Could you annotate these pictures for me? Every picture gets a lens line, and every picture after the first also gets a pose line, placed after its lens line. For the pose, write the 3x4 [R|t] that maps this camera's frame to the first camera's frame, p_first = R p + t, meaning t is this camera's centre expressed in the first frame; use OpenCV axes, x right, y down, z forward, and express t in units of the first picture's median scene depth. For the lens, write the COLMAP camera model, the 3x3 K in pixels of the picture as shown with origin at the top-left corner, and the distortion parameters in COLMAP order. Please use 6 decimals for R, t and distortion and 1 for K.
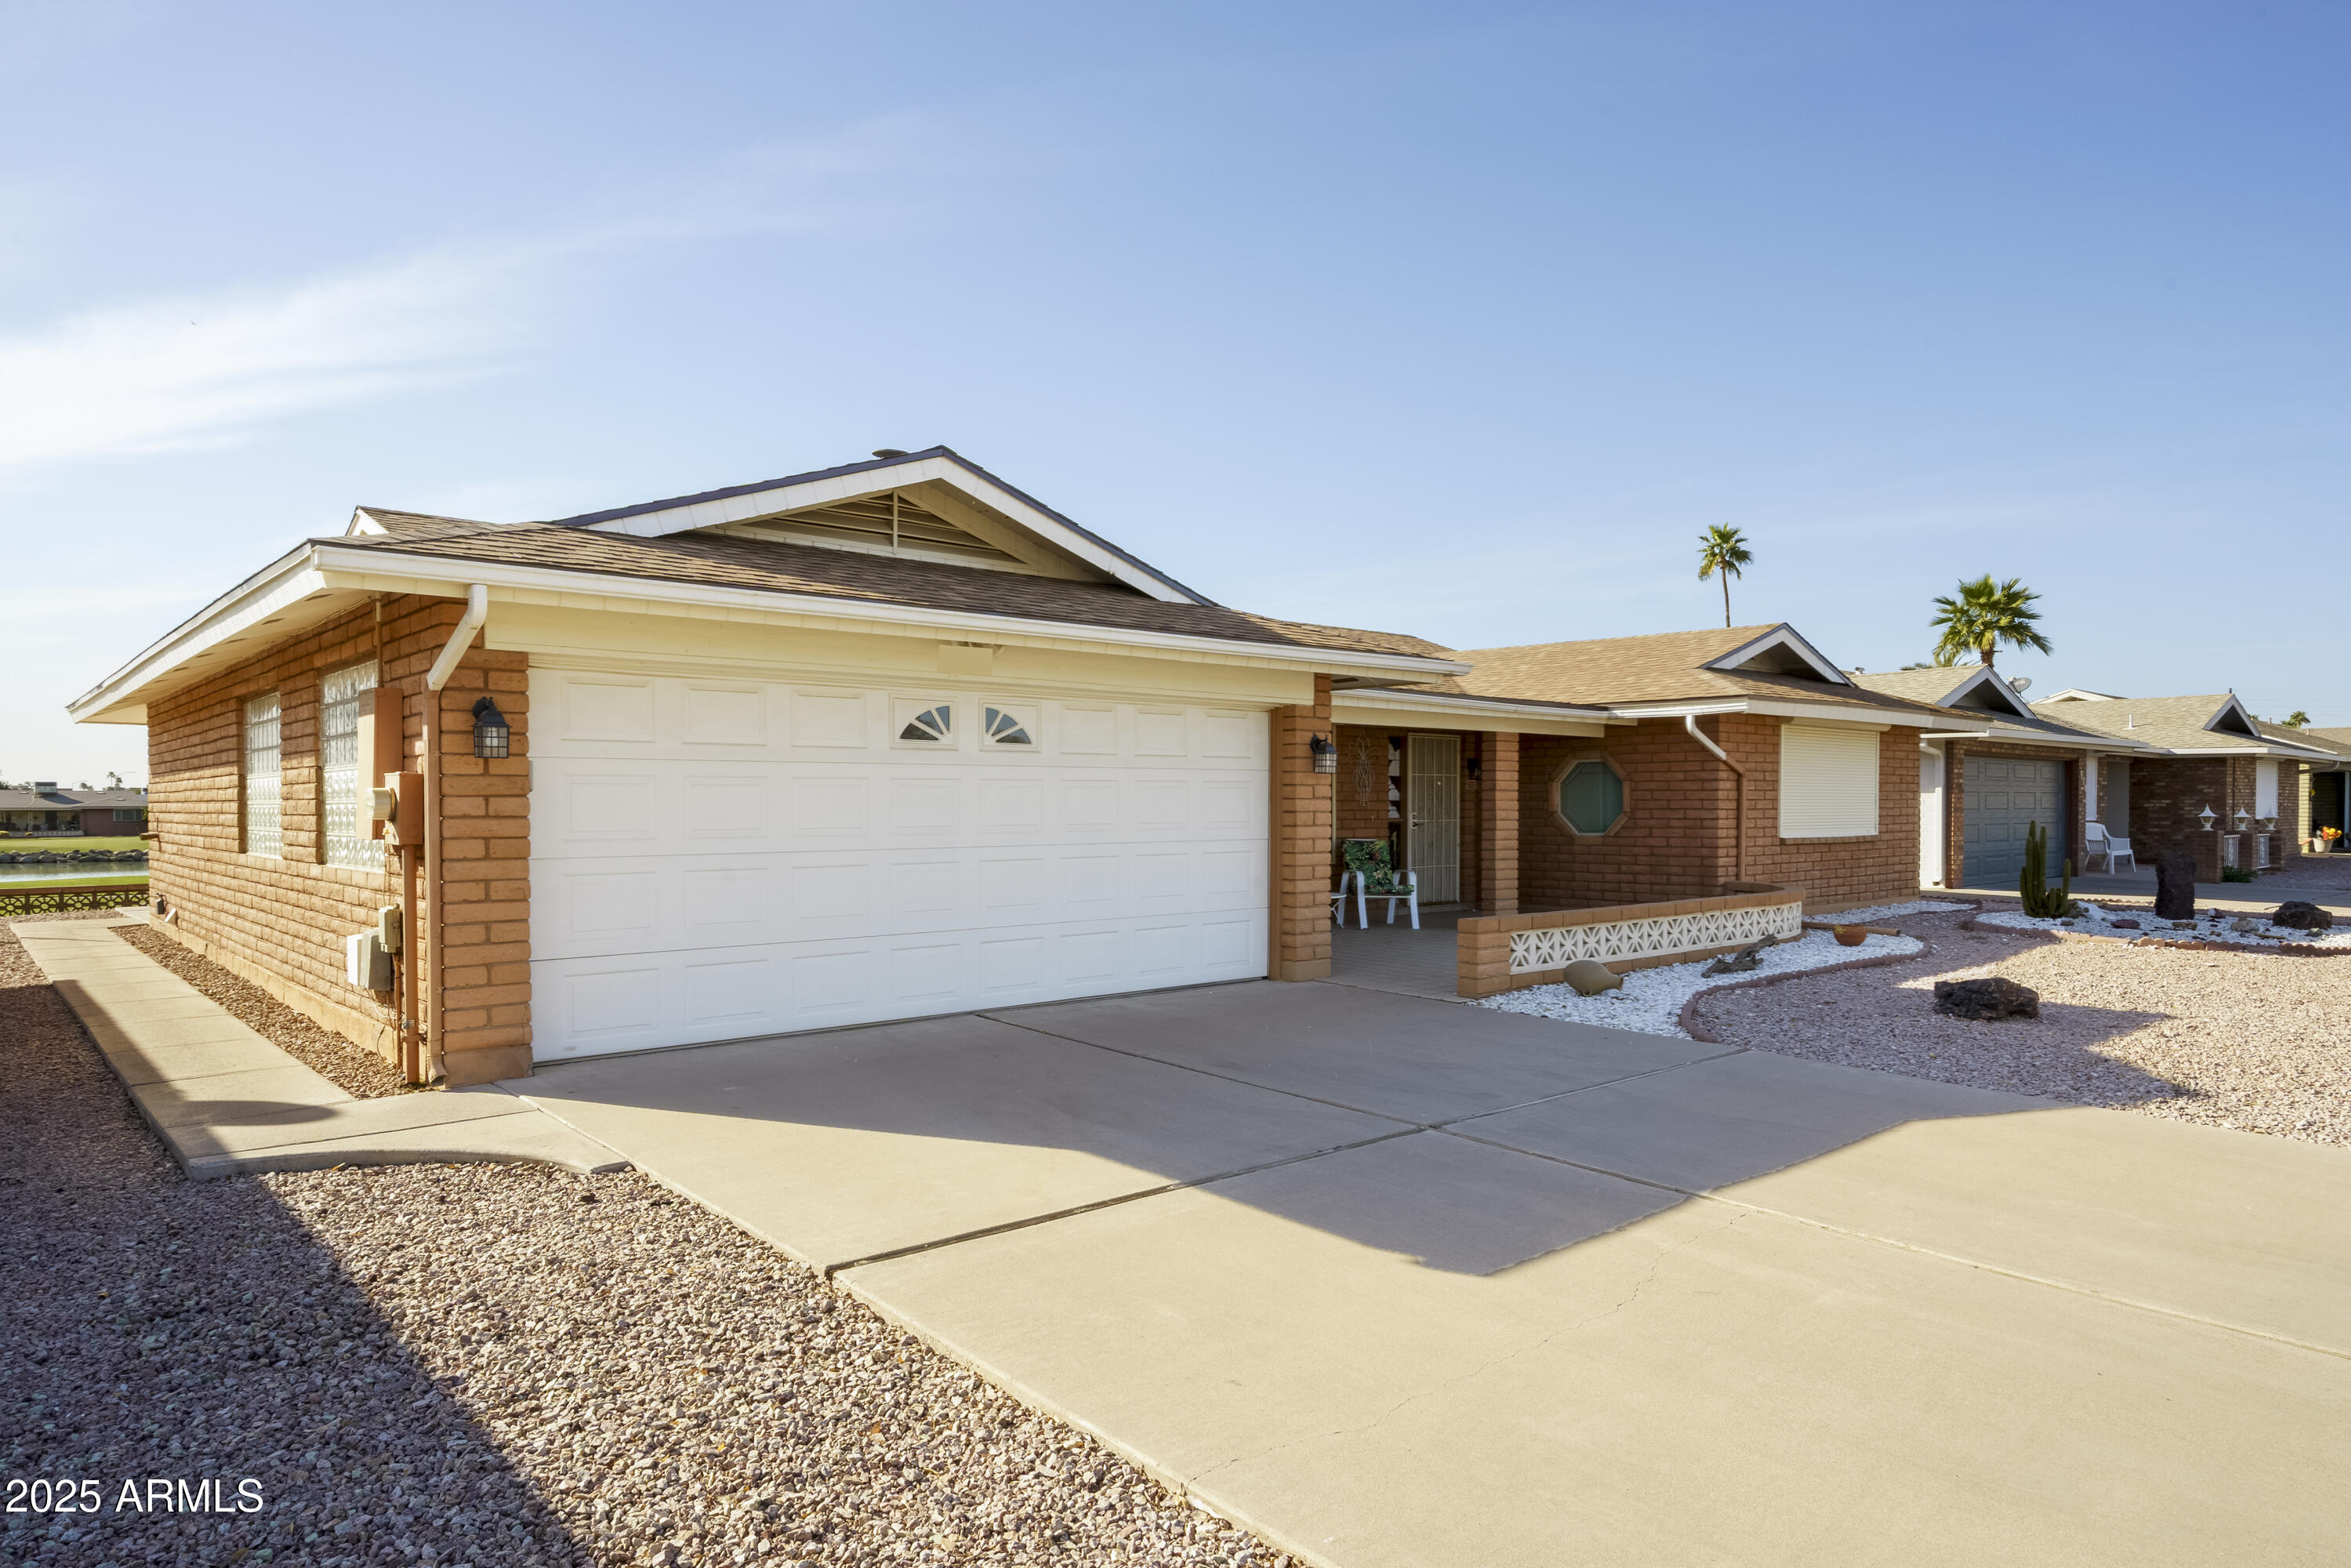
lens RADIAL K [[1421.9, 0, 1175.5], [0, 1421.9, 784.0], [0, 0, 1]] dist [0.001338, 0.000201]
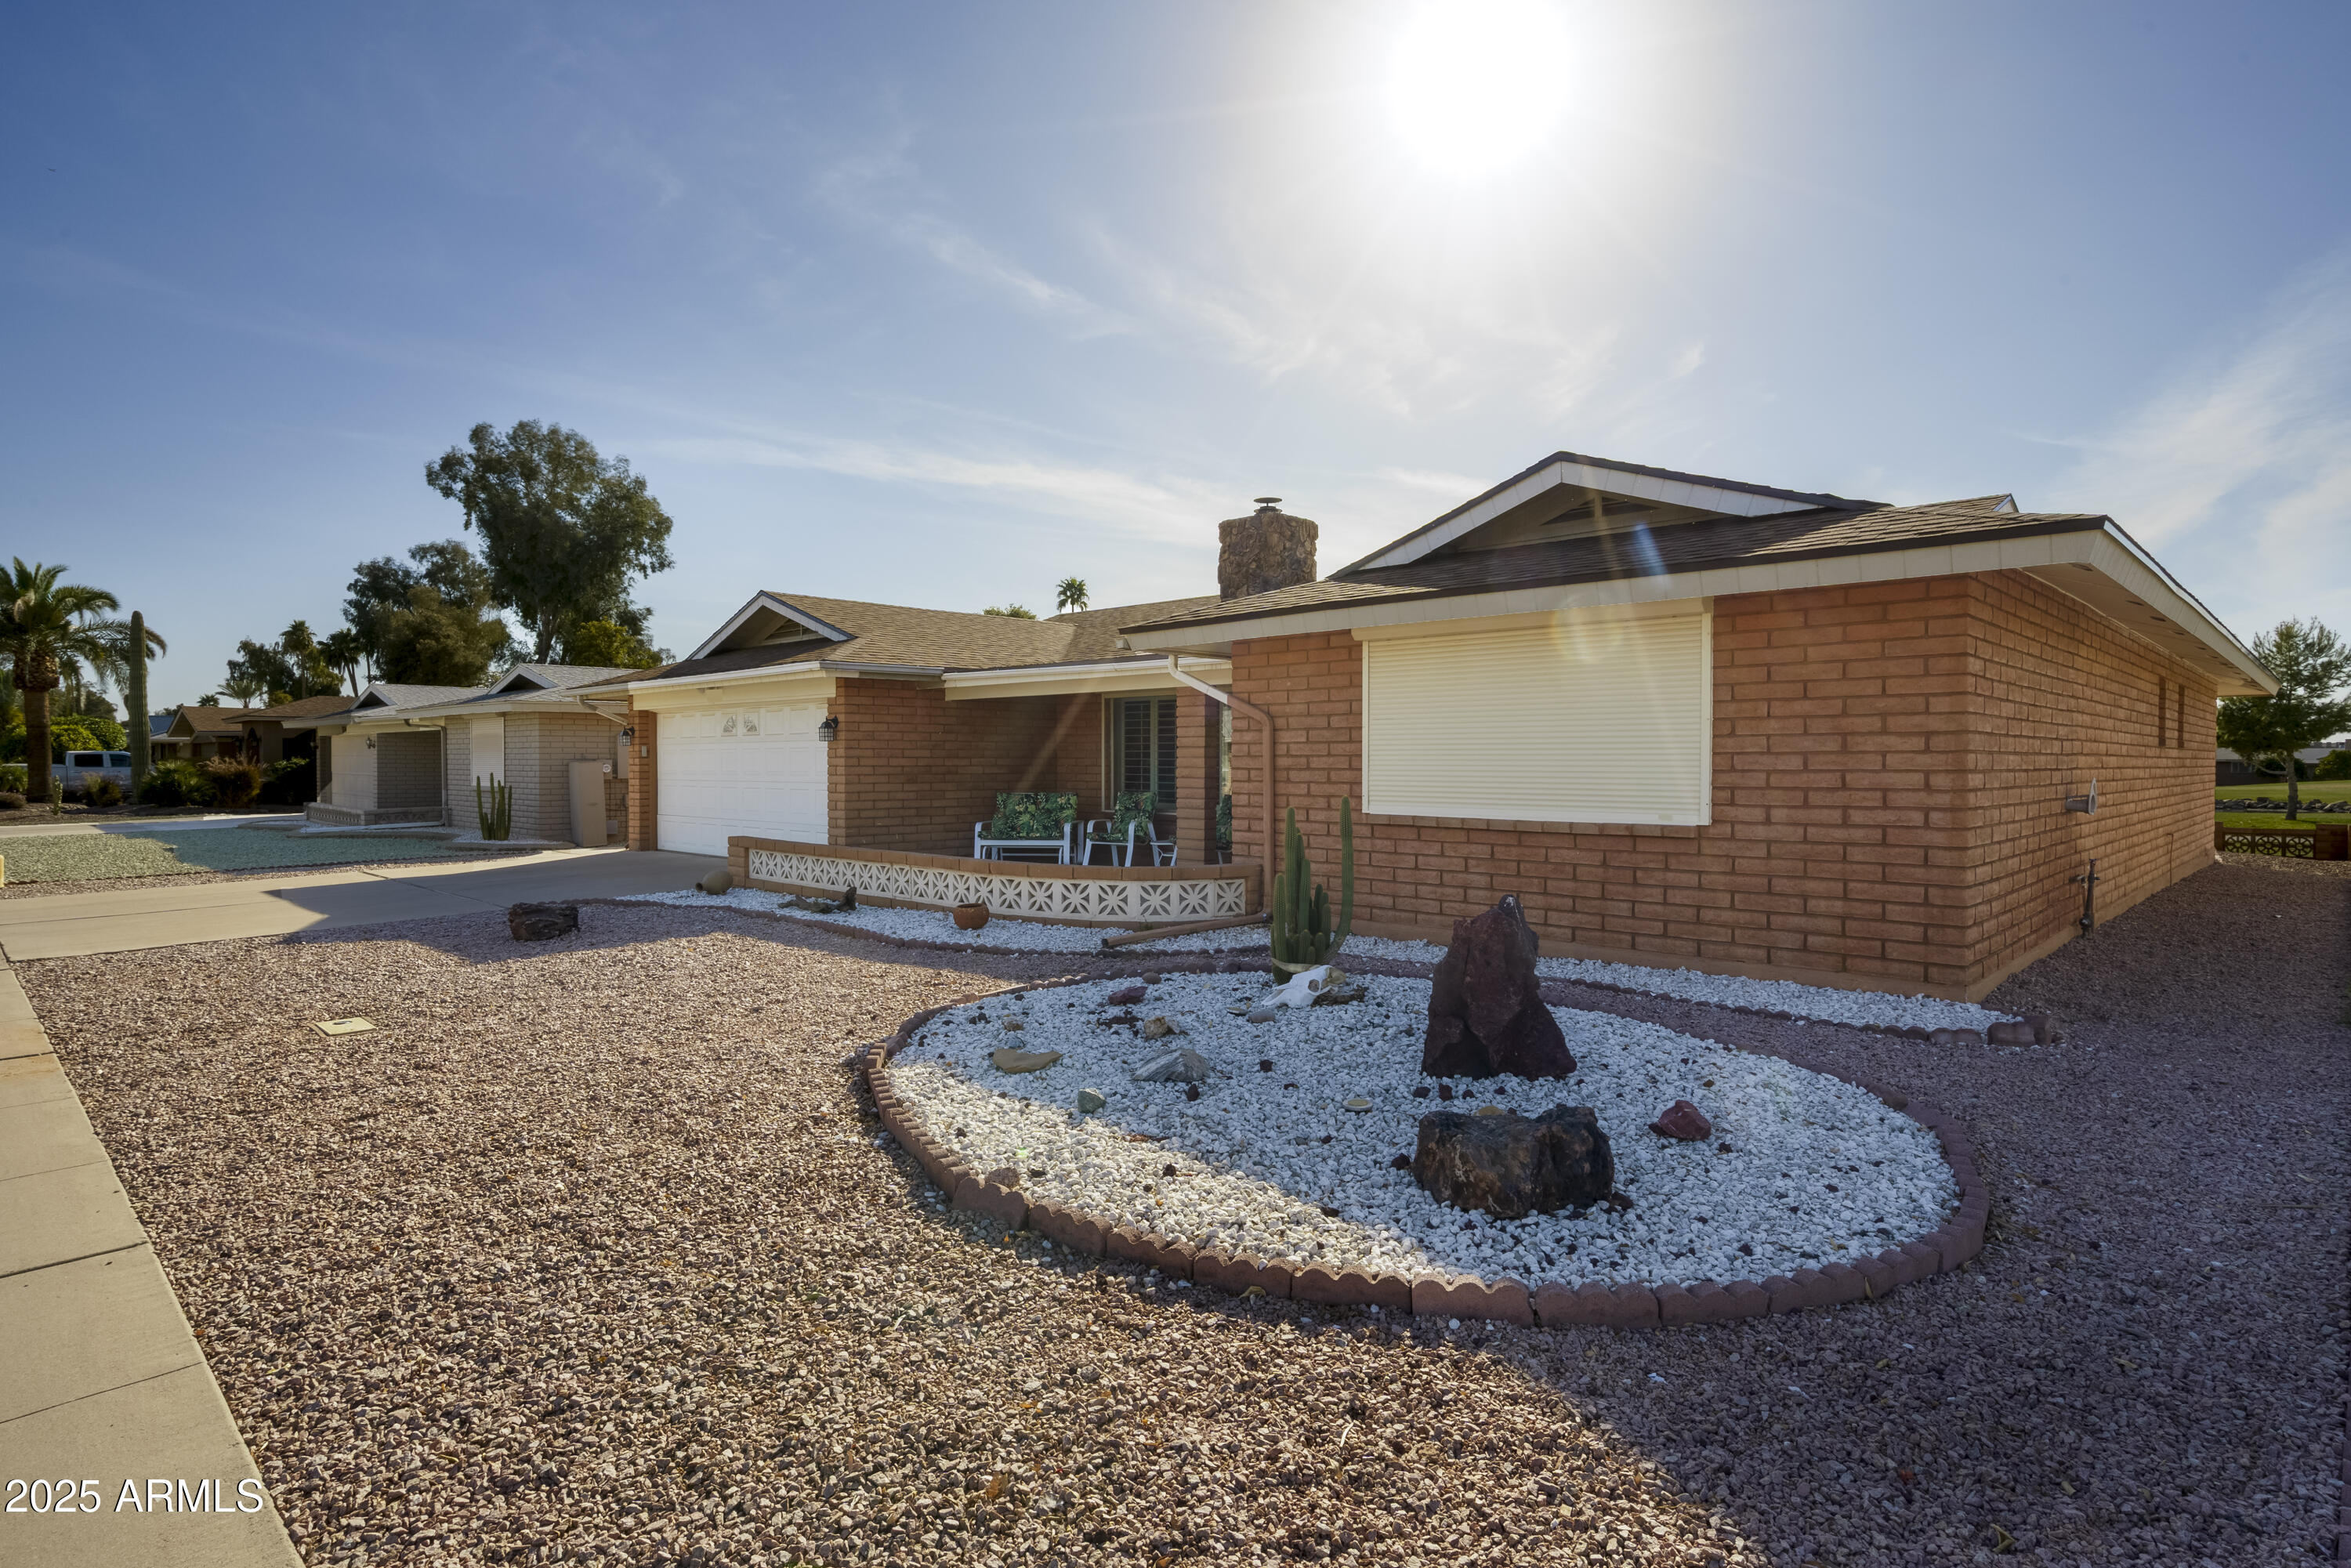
lens RADIAL K [[1216.0, 0, 1175.5], [0, 1216.0, 784.0], [0, 0, 1]] dist [-0.004203, -0.000775]
pose [[0.069009, 0.021329, -0.997388, 1.175290], [0.015350, 0.999630, 0.022439, 0.012149], [0.997498, -0.016859, 0.068656, 1.040399]]
